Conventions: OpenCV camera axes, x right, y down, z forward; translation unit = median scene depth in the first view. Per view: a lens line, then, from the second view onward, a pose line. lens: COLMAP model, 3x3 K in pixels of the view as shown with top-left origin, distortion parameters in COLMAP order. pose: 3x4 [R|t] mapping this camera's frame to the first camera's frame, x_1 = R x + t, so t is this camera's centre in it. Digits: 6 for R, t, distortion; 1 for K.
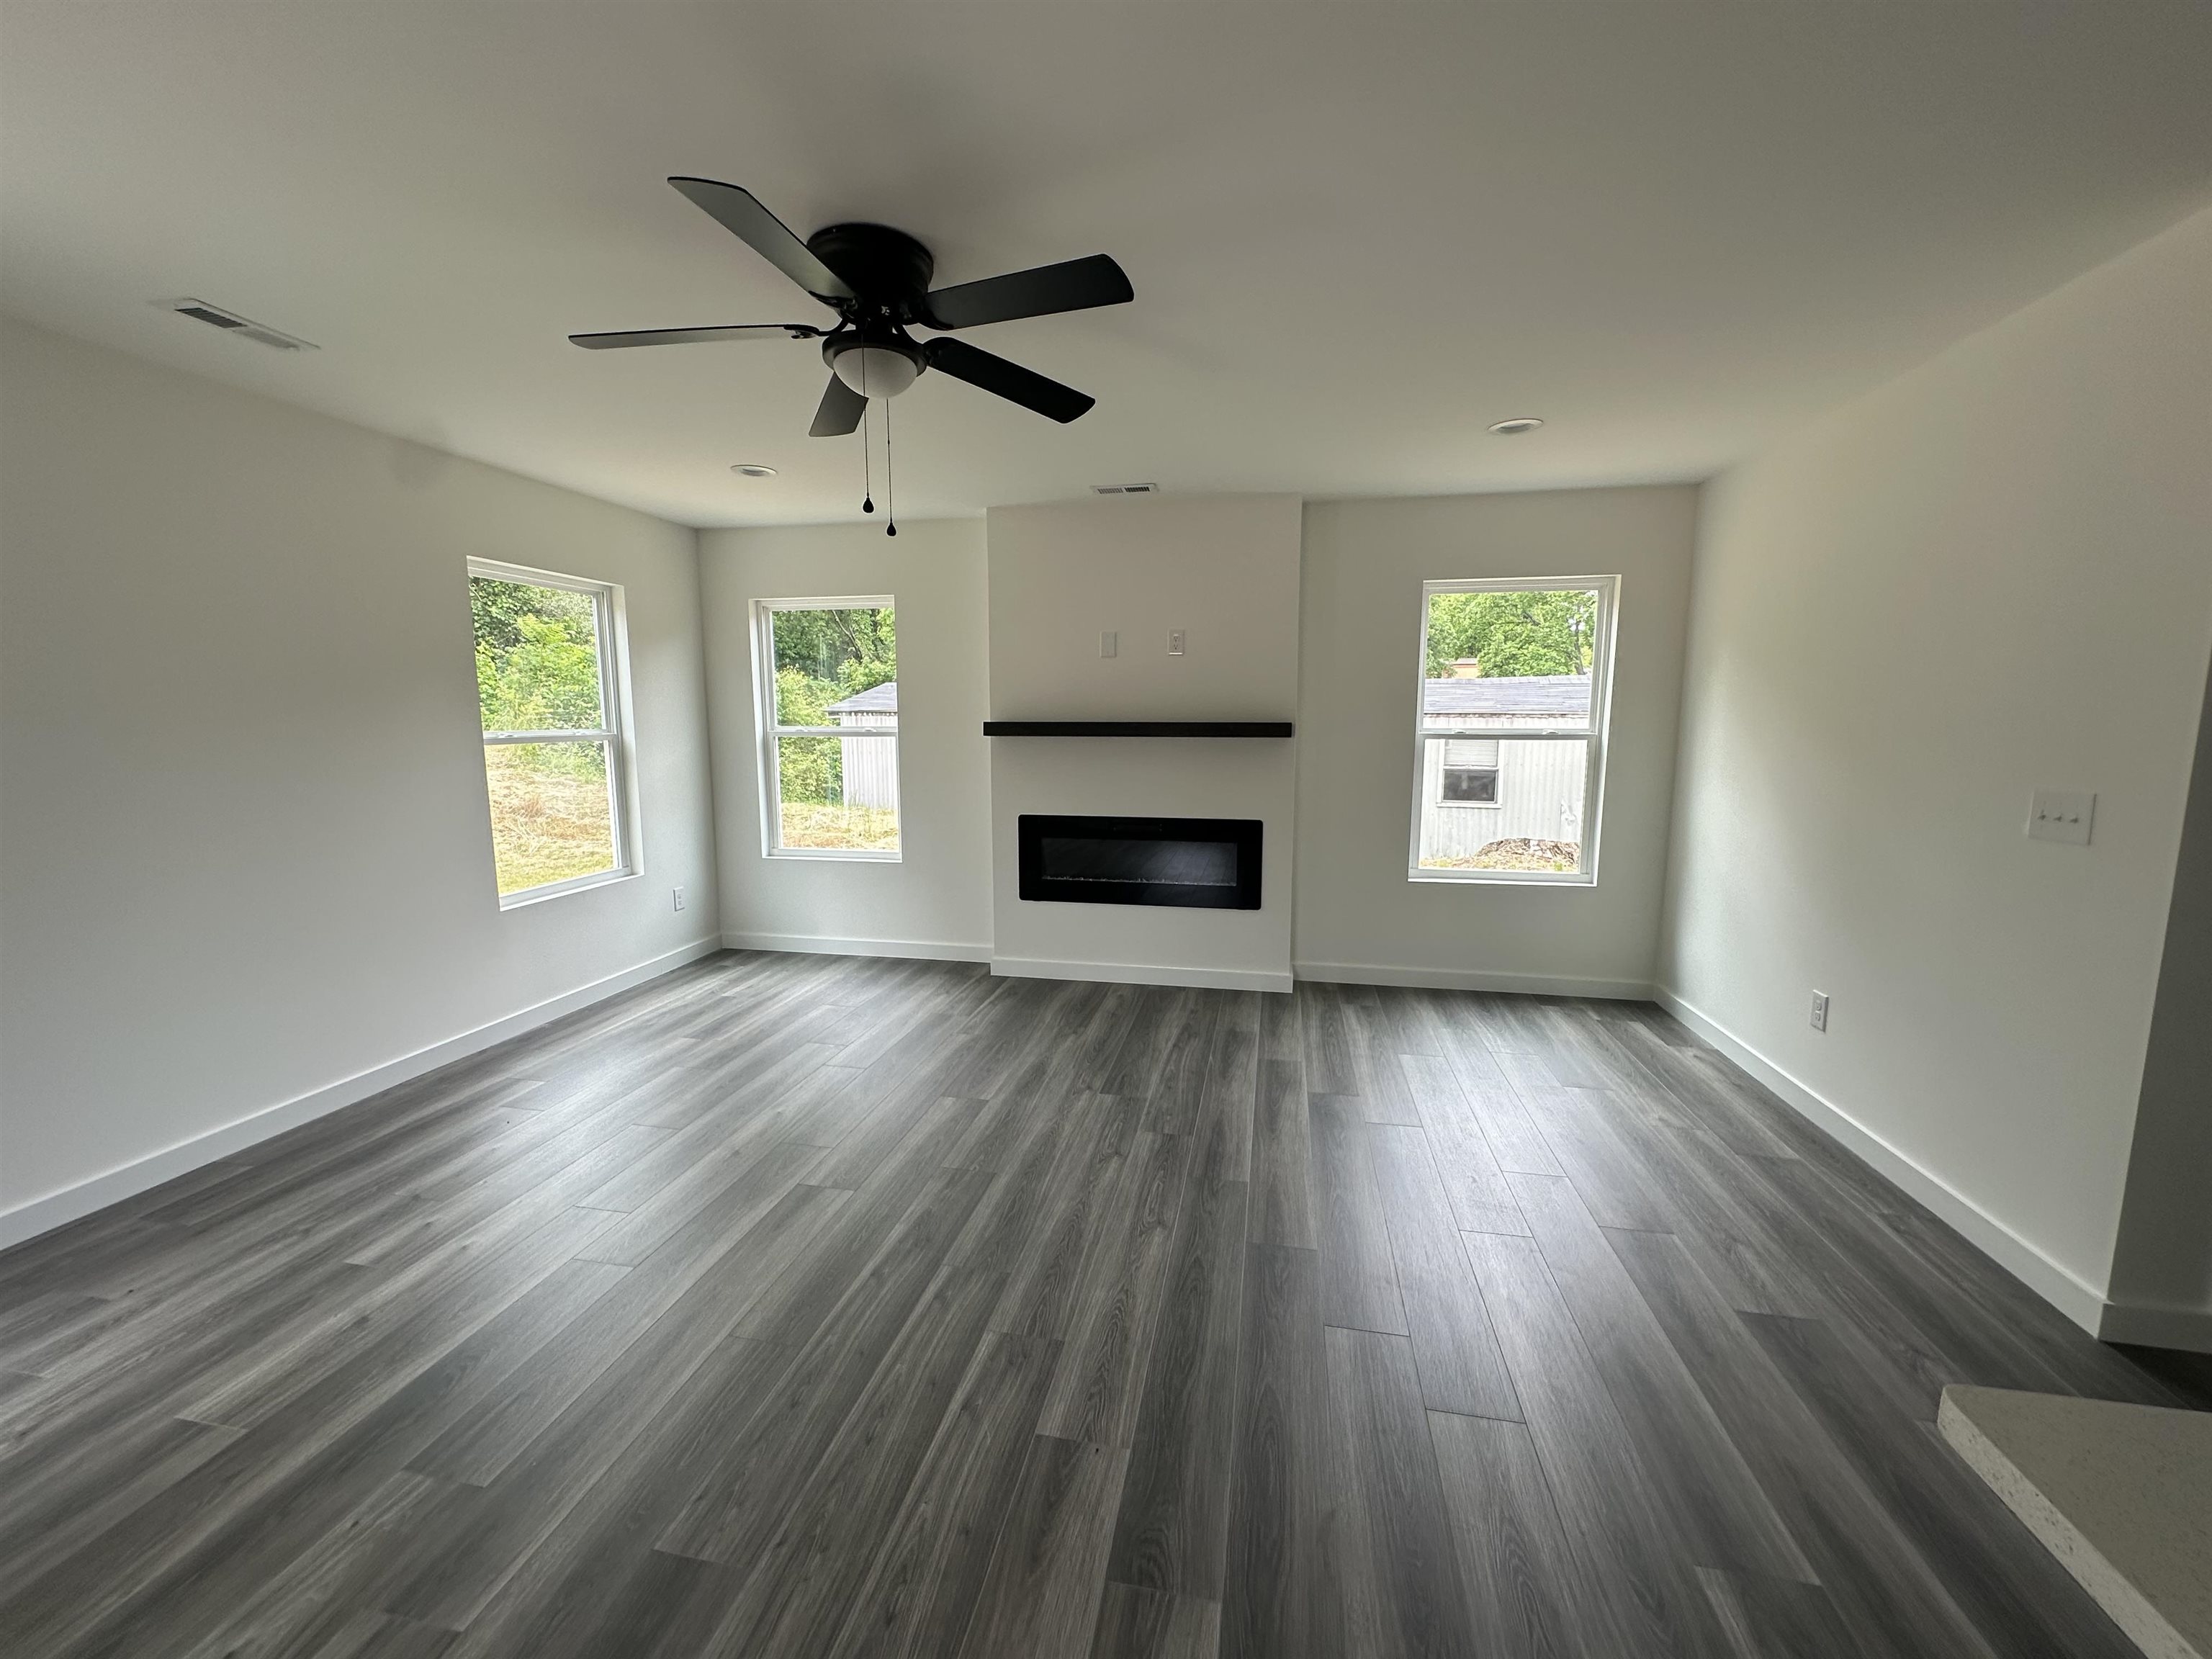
lens RADIAL K [[875.9, 0, 1106.2], [0, 875.9, 844.5], [0, 0, 1]] dist [0.002221, 0.000100]
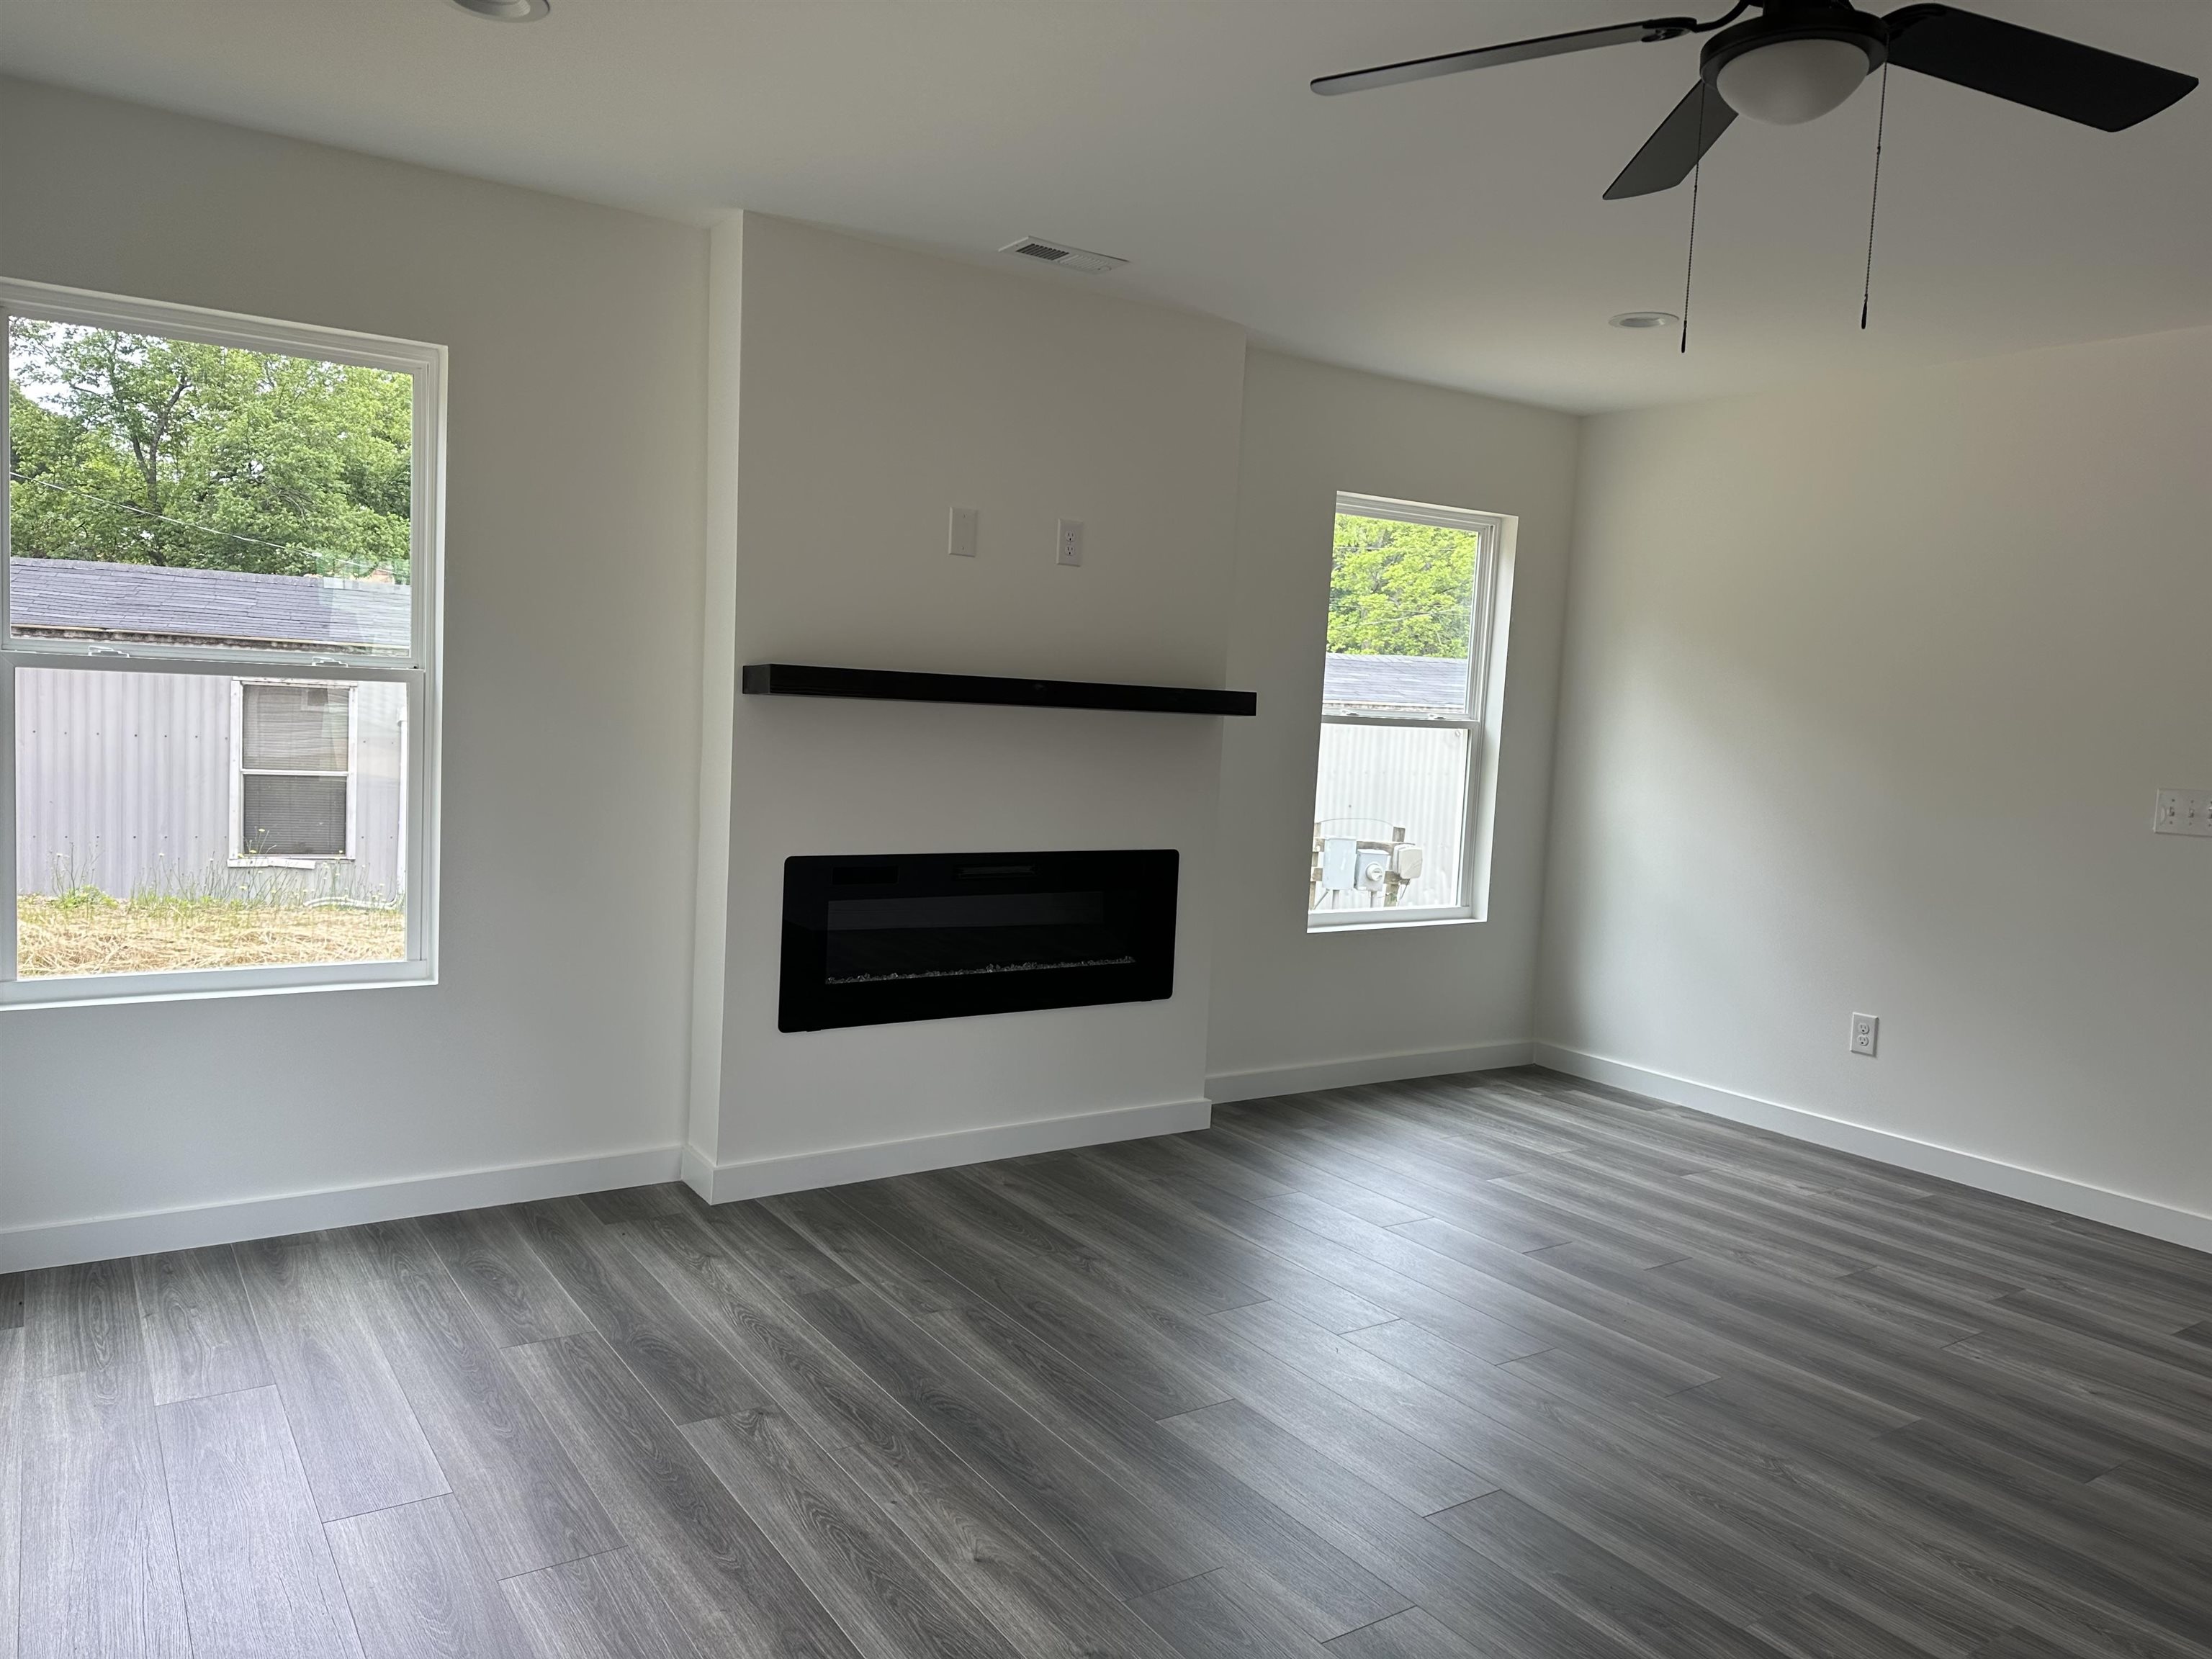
lens RADIAL K [[1570.4, 0, 1106.0], [0, 1570.4, 829.5], [0, 0, 1]] dist [0.080099, -0.103329]
pose [[0.688663, -0.026091, 0.724612, -0.639219], [0.050034, 0.998680, -0.011593, -0.031338], [-0.723353, 0.044239, 0.689059, 0.283182]]
